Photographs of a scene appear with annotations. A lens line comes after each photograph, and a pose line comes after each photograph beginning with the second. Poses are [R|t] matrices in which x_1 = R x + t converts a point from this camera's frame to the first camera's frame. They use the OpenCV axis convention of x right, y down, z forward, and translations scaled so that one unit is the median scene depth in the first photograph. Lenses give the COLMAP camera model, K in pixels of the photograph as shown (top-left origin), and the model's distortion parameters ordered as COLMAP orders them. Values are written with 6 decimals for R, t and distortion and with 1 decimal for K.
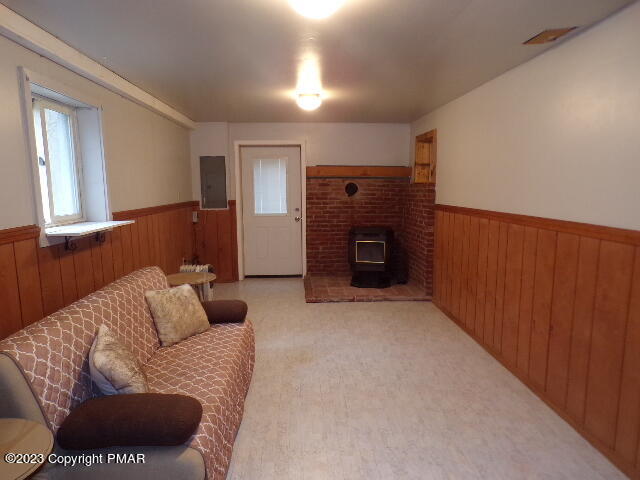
lens RADIAL K [[448.9, 0, 320.0], [0, 448.9, 240.0], [0, 0, 1]] dist [0.015163, 0.001245]
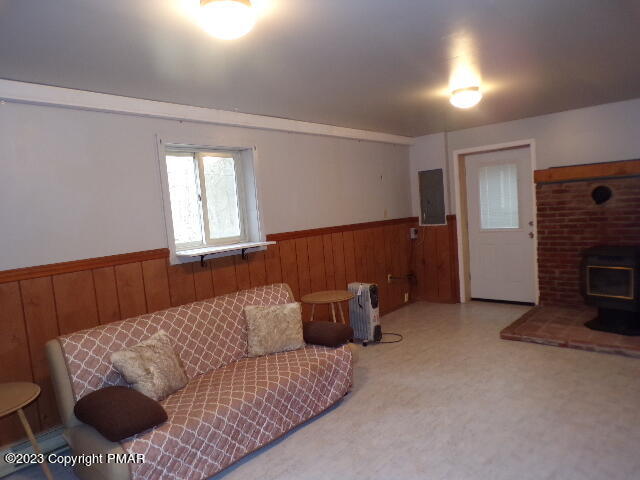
lens RADIAL K [[448.9, 0, 320.0], [0, 448.9, 240.0], [0, 0, 1]] dist [0.015163, 0.001245]
pose [[0.718030, 0.006529, -0.695982, 0.258098], [-0.020619, 0.999717, -0.011893, -0.020423], [0.695707, 0.022890, 0.717961, 0.148092]]
